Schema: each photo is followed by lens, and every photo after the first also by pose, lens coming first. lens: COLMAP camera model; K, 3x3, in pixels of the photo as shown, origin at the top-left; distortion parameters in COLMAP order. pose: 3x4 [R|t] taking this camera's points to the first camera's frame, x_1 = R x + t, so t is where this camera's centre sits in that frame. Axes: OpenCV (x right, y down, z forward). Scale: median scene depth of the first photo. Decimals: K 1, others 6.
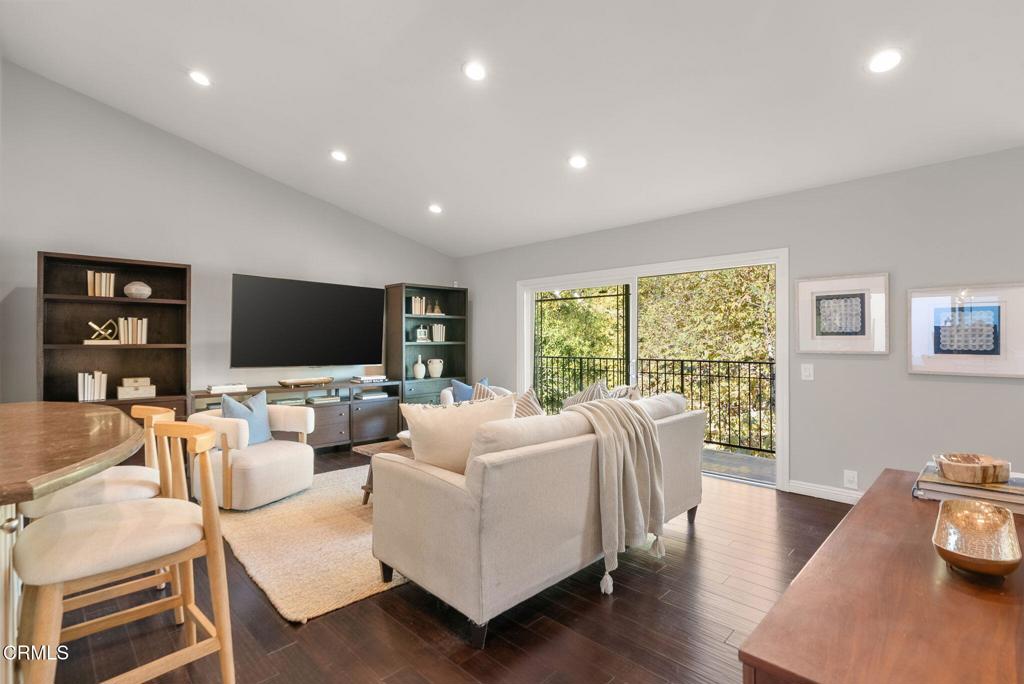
lens RADIAL K [[465.1, 0, 488.6], [0, 465.1, 344.5], [0, 0, 1]] dist [-0.013701, 0.001337]
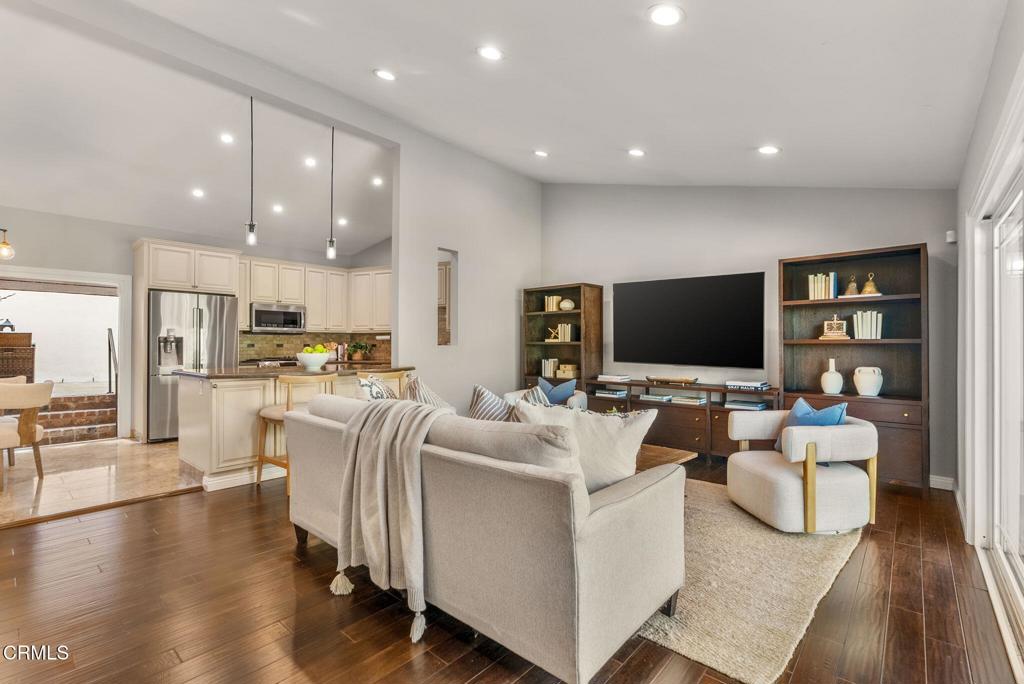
lens RADIAL K [[465.1, 0, 514.6], [0, 465.1, 342.9], [0, 0, 1]] dist [-0.013701, 0.001337]
pose [[0.091186, 0.002882, -0.995830, 0.509995], [-0.004039, 0.999989, 0.002524, -0.000344], [0.995826, 0.003792, 0.091196, 0.514059]]
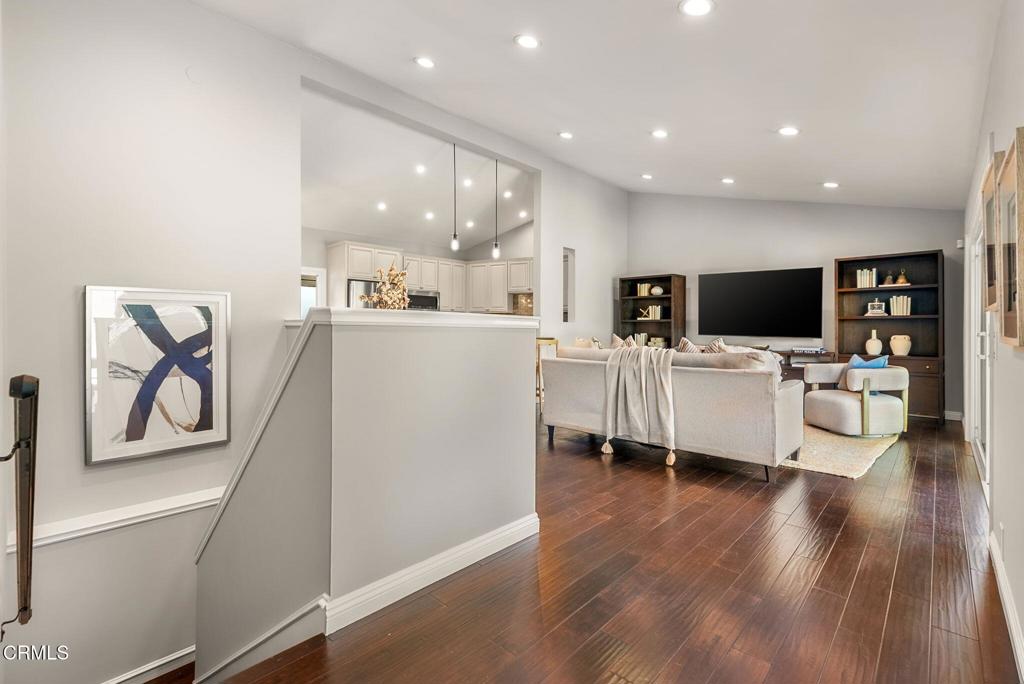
lens RADIAL K [[465.1, 0, 515.5], [0, 465.1, 327.3], [0, 0, 1]] dist [-0.013701, 0.001337]
pose [[0.060317, 0.004718, -0.998168, 0.795913], [-0.004929, 0.999978, 0.004428, 0.018091], [0.998167, 0.004653, 0.060339, 0.230958]]
